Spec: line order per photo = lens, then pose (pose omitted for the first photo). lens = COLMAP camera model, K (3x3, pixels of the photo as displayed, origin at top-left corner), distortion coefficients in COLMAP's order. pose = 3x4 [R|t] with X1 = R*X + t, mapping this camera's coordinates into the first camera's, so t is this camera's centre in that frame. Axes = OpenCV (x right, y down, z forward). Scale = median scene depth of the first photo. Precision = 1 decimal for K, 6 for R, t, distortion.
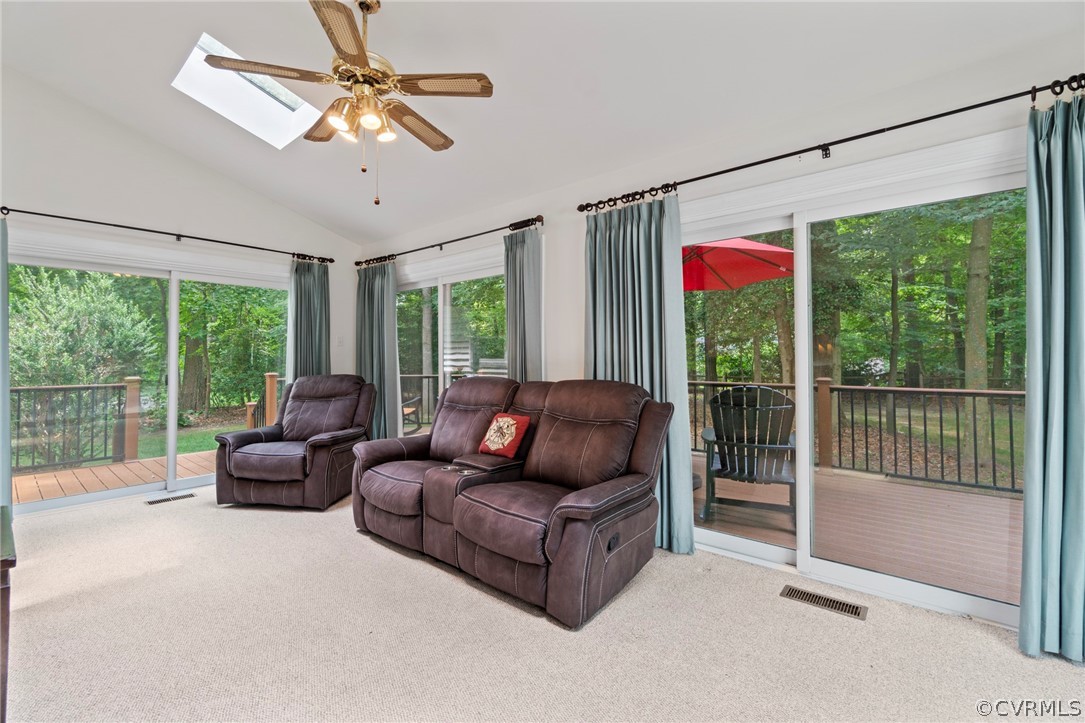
lens RADIAL K [[466.6, 0, 541.0], [0, 466.6, 351.6], [0, 0, 1]] dist [-0.001301, -0.000136]
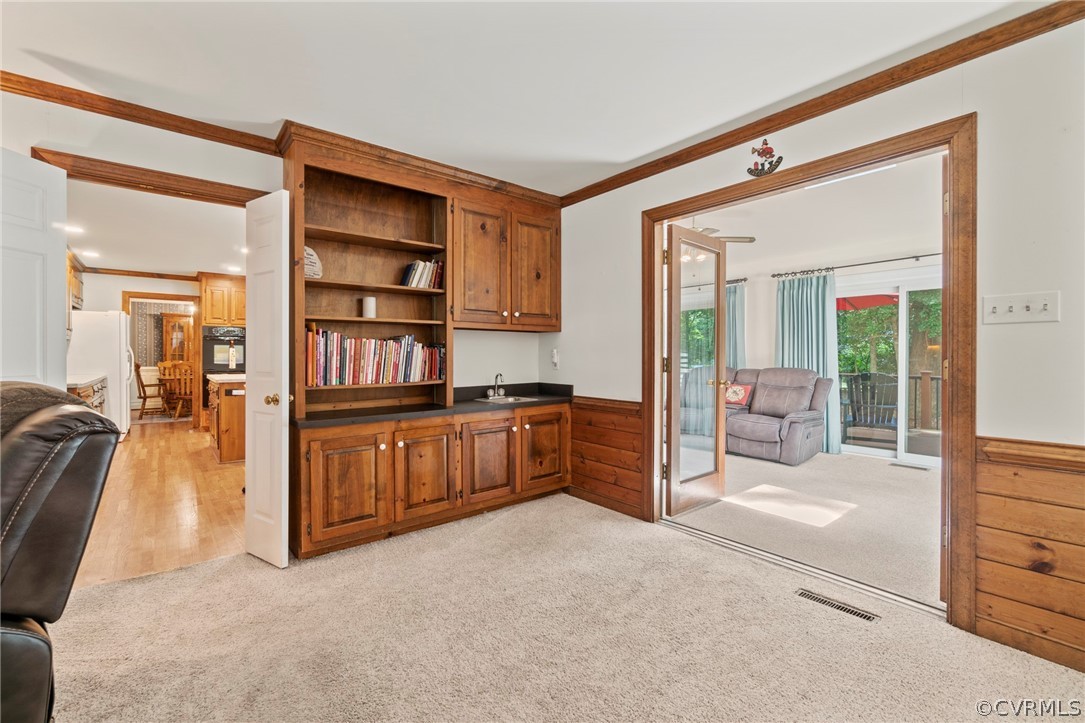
lens RADIAL K [[464.4, 0, 542.5], [0, 464.4, 361.5], [0, 0, 1]] dist [-0.001521, -0.000103]
pose [[0.983664, 0.004986, -0.179946, -0.549521], [-0.000209, 0.999647, 0.026561, -0.016686], [0.180015, -0.026089, 0.983318, -1.124826]]
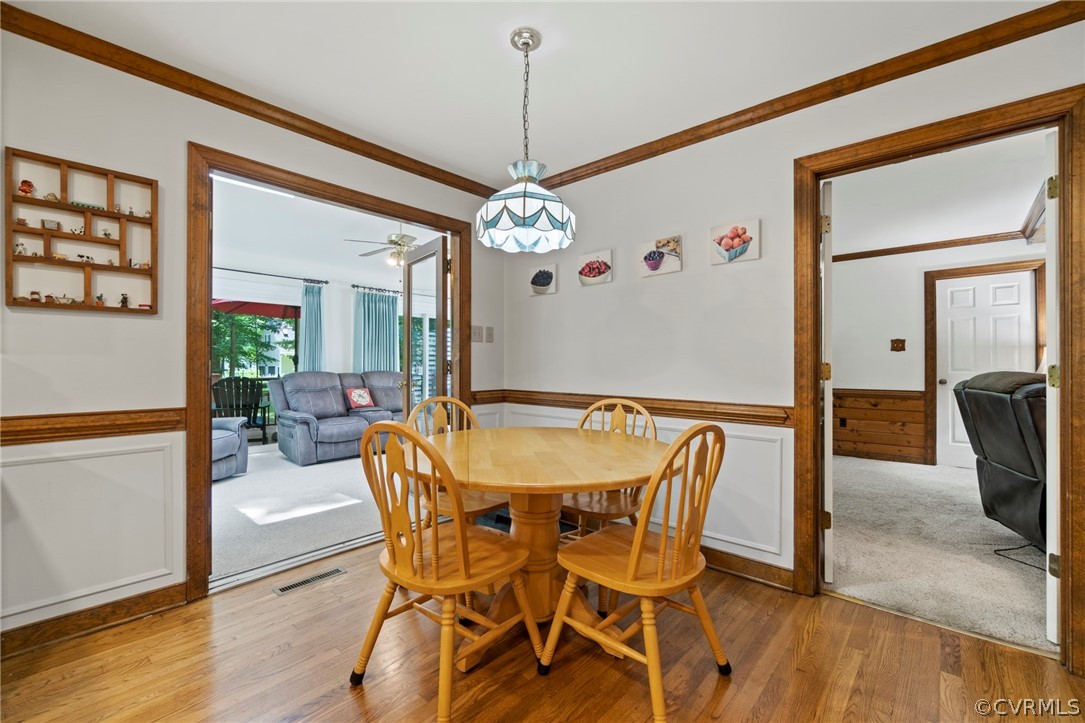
lens RADIAL K [[464.4, 0, 542.5], [0, 464.4, 361.5], [0, 0, 1]] dist [-0.001521, -0.000103]
pose [[0.035459, 0.007825, 0.999340, -2.170704], [-0.024325, 0.999680, -0.006965, 0.019872], [-0.999075, -0.024062, 0.035638, 0.104291]]
